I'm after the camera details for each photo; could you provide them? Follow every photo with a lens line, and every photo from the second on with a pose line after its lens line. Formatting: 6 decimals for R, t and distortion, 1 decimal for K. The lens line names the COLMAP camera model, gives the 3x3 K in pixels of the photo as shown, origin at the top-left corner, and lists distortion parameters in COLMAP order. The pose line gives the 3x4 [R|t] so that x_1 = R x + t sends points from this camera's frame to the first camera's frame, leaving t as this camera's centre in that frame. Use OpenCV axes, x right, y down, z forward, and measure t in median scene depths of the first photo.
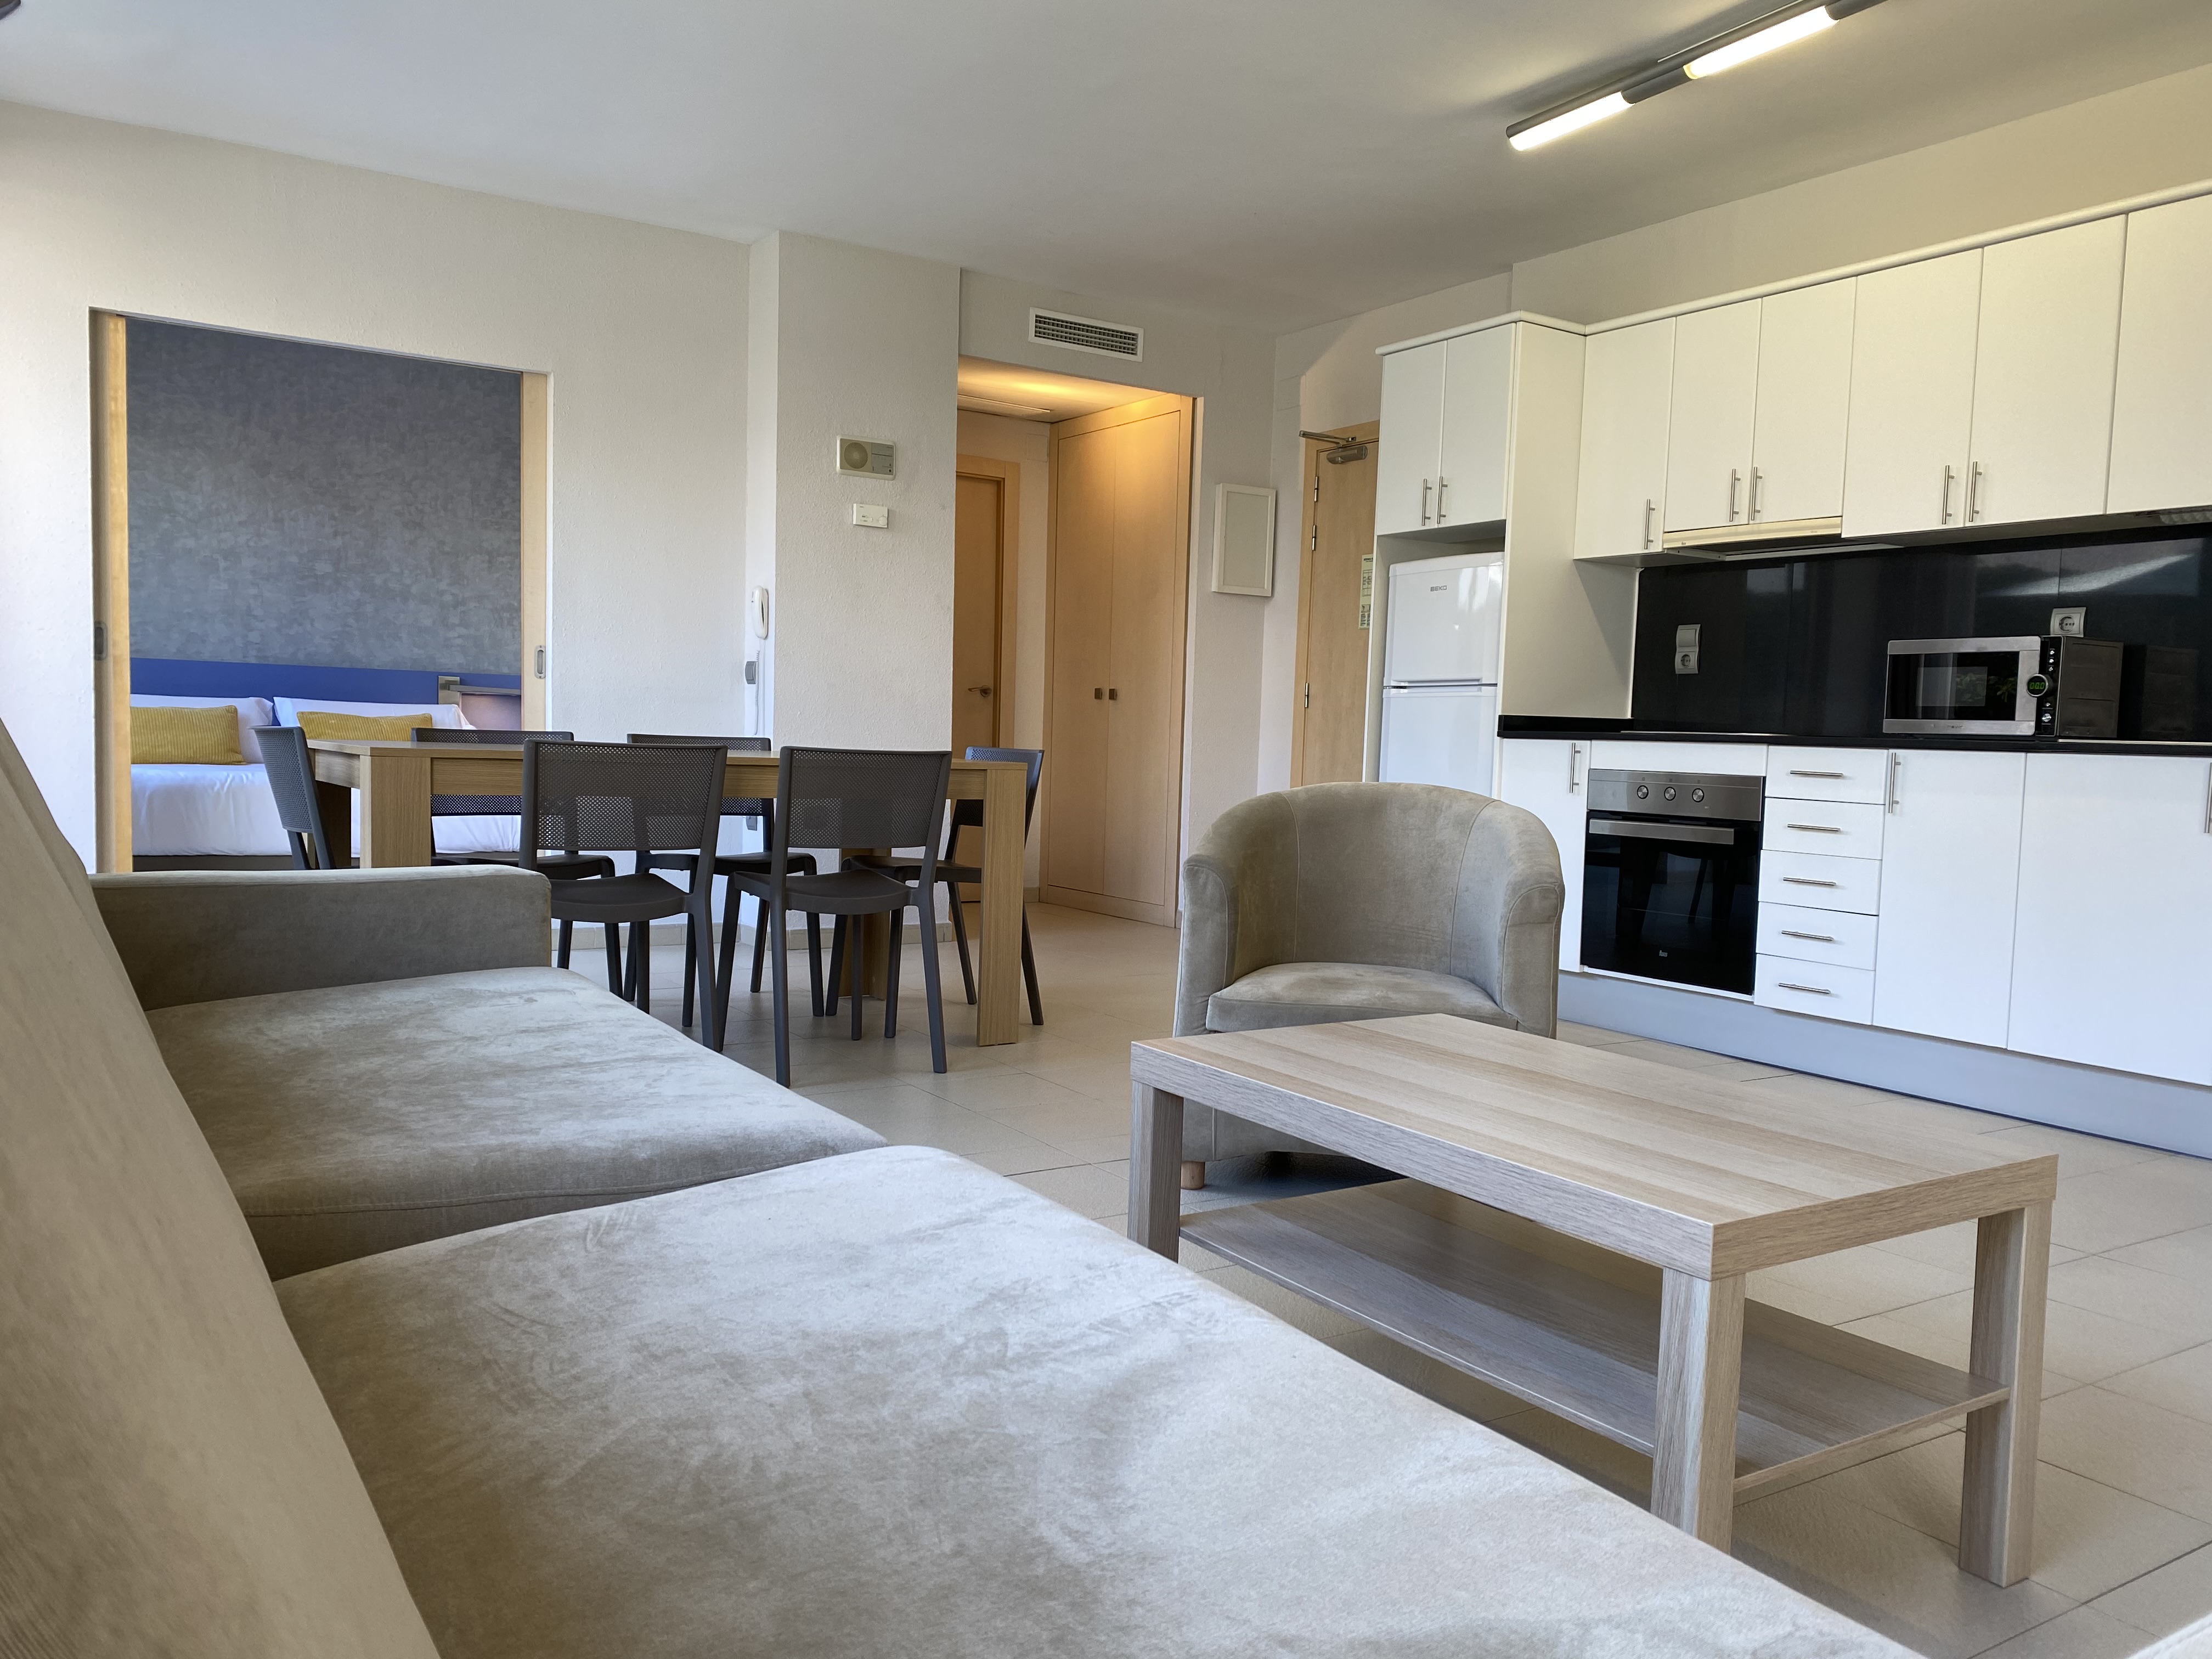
lens RADIAL K [[1668.1, 0, 1108.2], [0, 1668.1, 849.2], [0, 0, 1]] dist [0.017205, 0.007236]
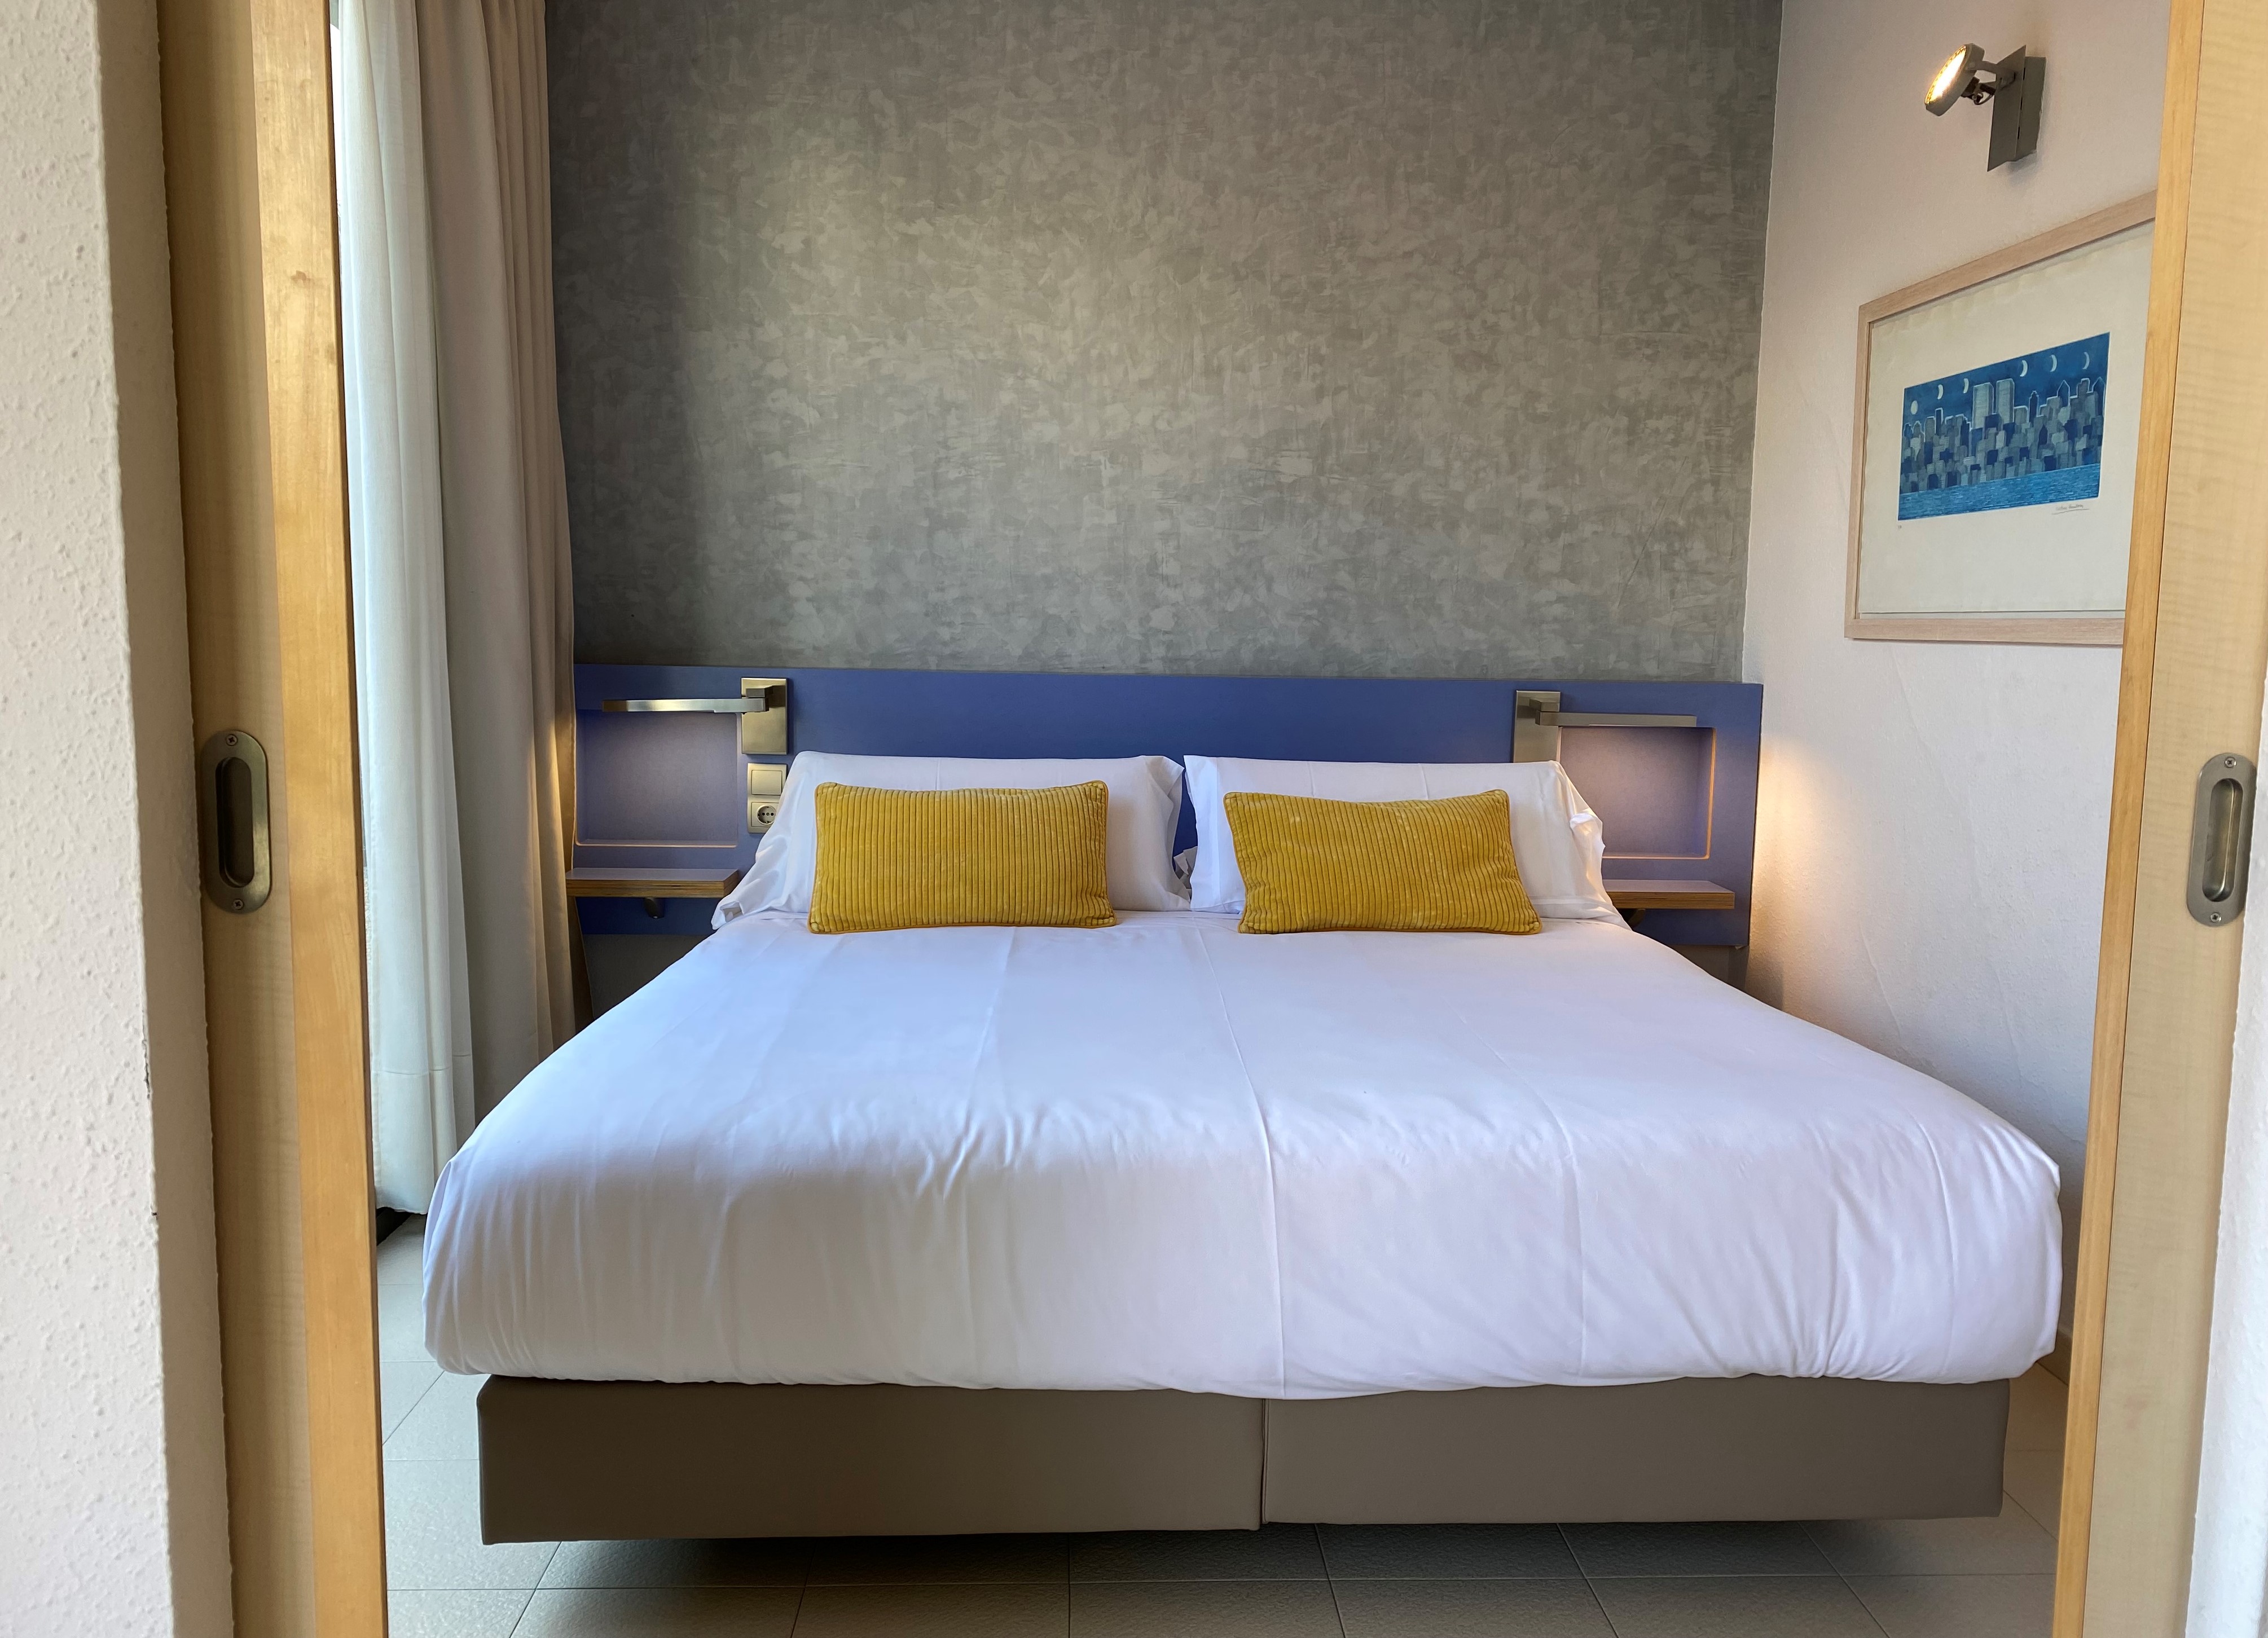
lens RADIAL K [[1771.9, 0, 1131.7], [0, 1771.9, 818.9], [0, 0, 1]] dist [0.066662, -0.007443]
pose [[0.860466, 0.031110, -0.508557, -0.250808], [-0.025043, 0.999510, 0.018772, -0.077213], [0.508891, -0.003417, 0.860824, 0.547039]]
